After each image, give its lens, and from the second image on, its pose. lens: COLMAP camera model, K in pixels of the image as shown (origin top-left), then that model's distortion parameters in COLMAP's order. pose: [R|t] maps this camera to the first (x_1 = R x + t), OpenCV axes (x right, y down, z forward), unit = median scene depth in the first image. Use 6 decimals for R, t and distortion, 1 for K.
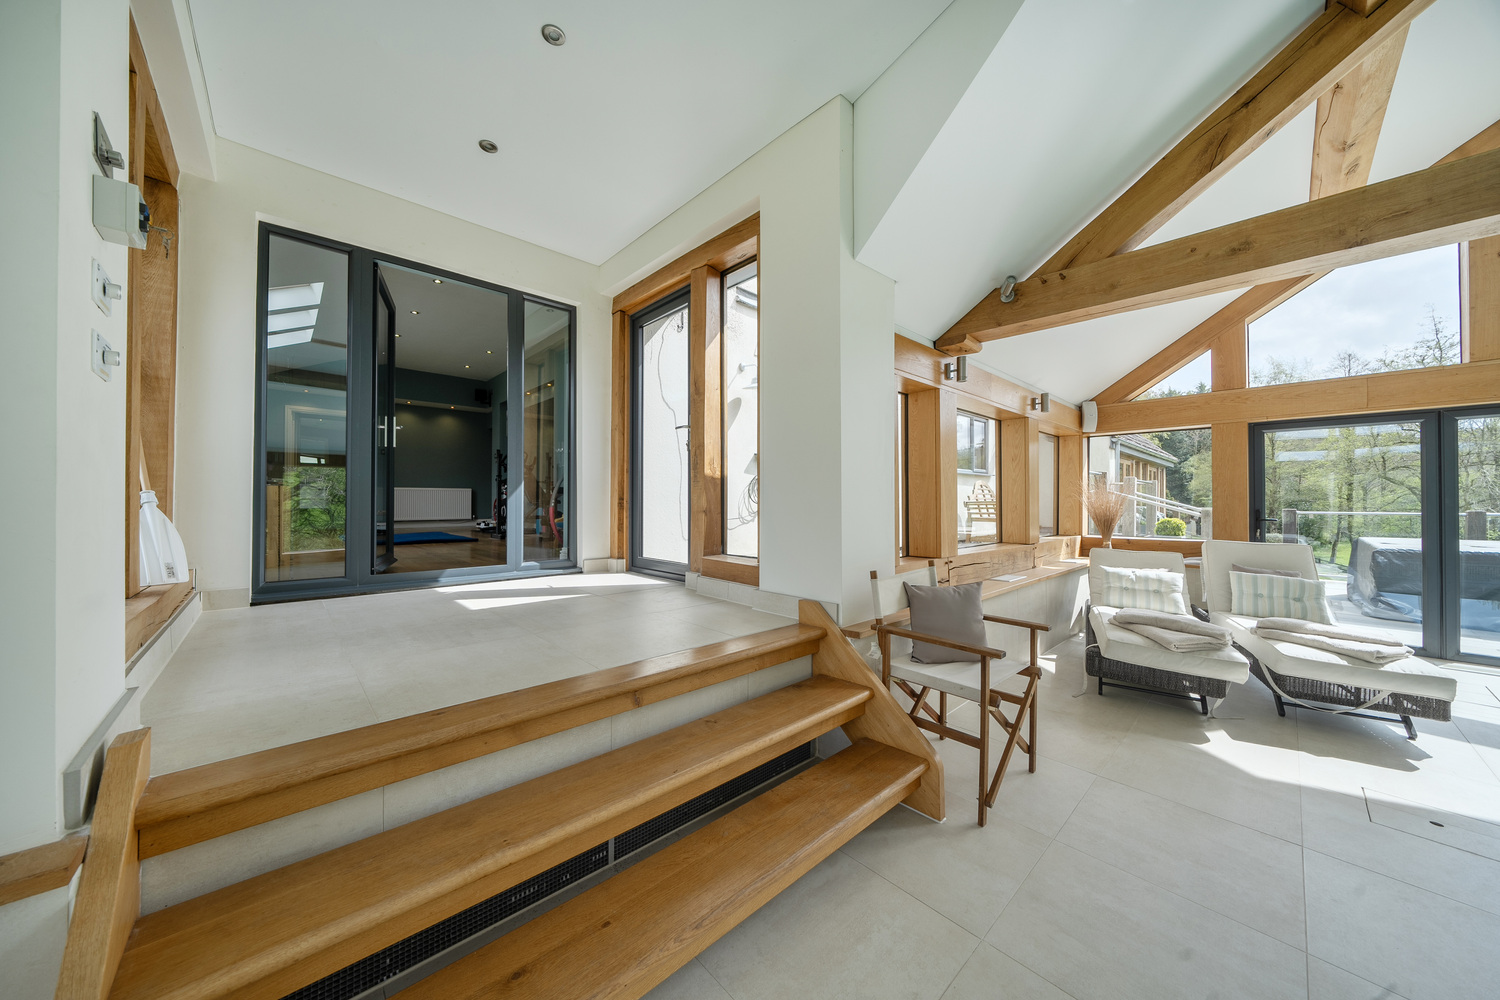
lens RADIAL K [[508.2, 0, 749.7], [0, 508.2, 496.1], [0, 0, 1]] dist [-0.006223, 0.000431]
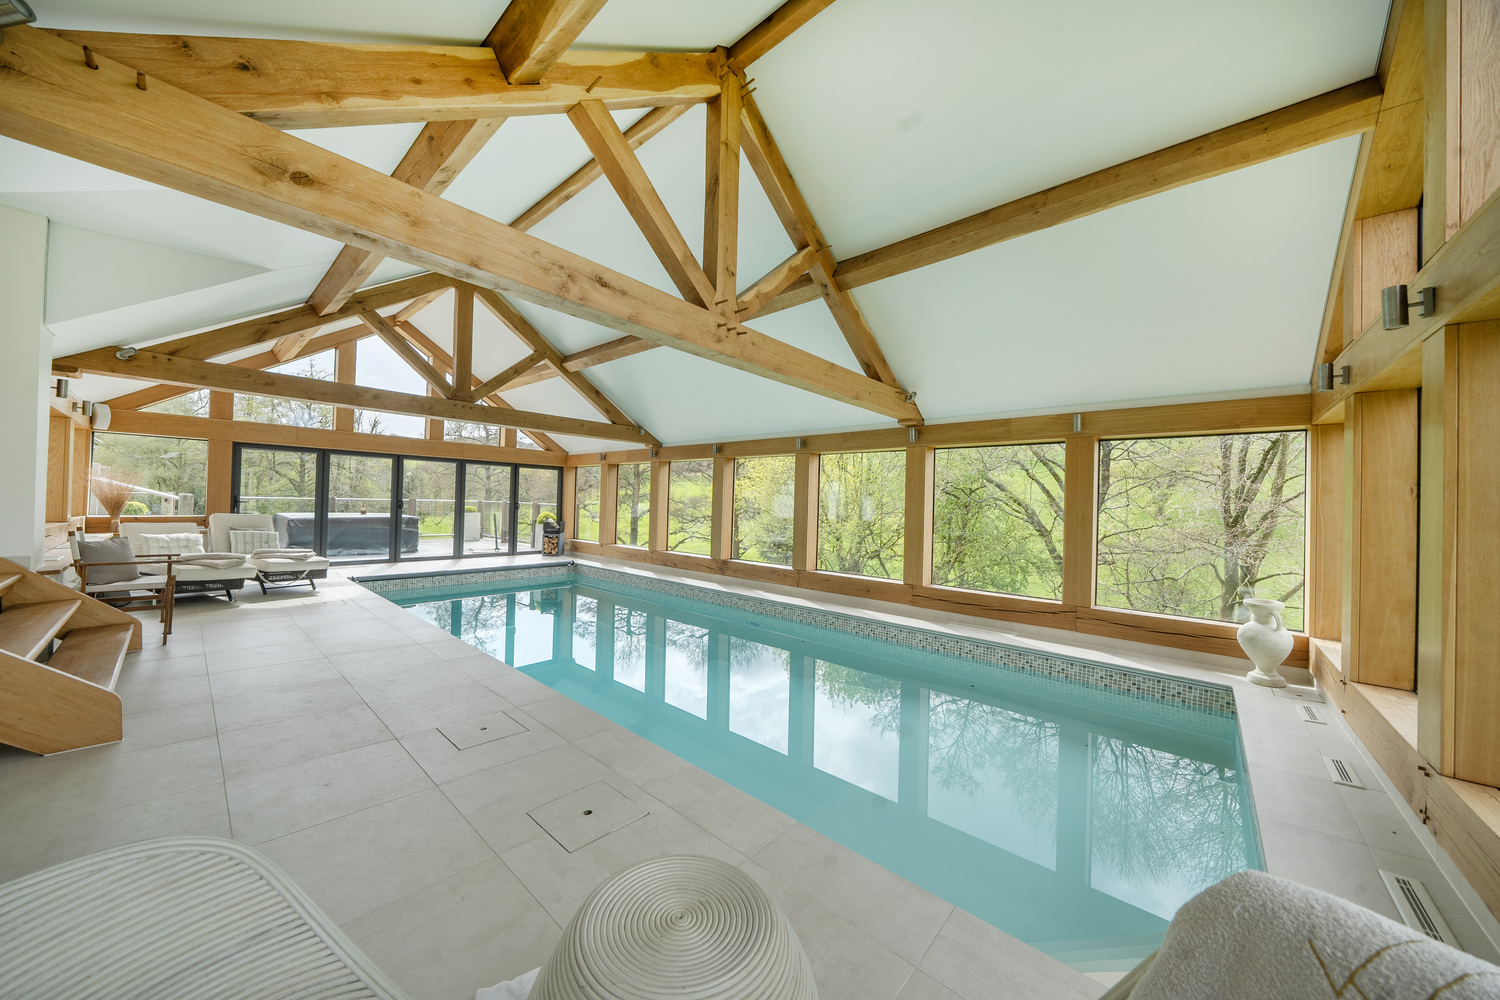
lens RADIAL K [[508.2, 0, 745.3], [0, 508.2, 497.6], [0, 0, 1]] dist [-0.006223, 0.000431]
pose [[-0.087751, 0.004349, 0.996133, -0.924551], [-0.036597, 0.999301, -0.007586, -0.016647], [-0.995470, -0.037121, -0.087530, -0.599613]]
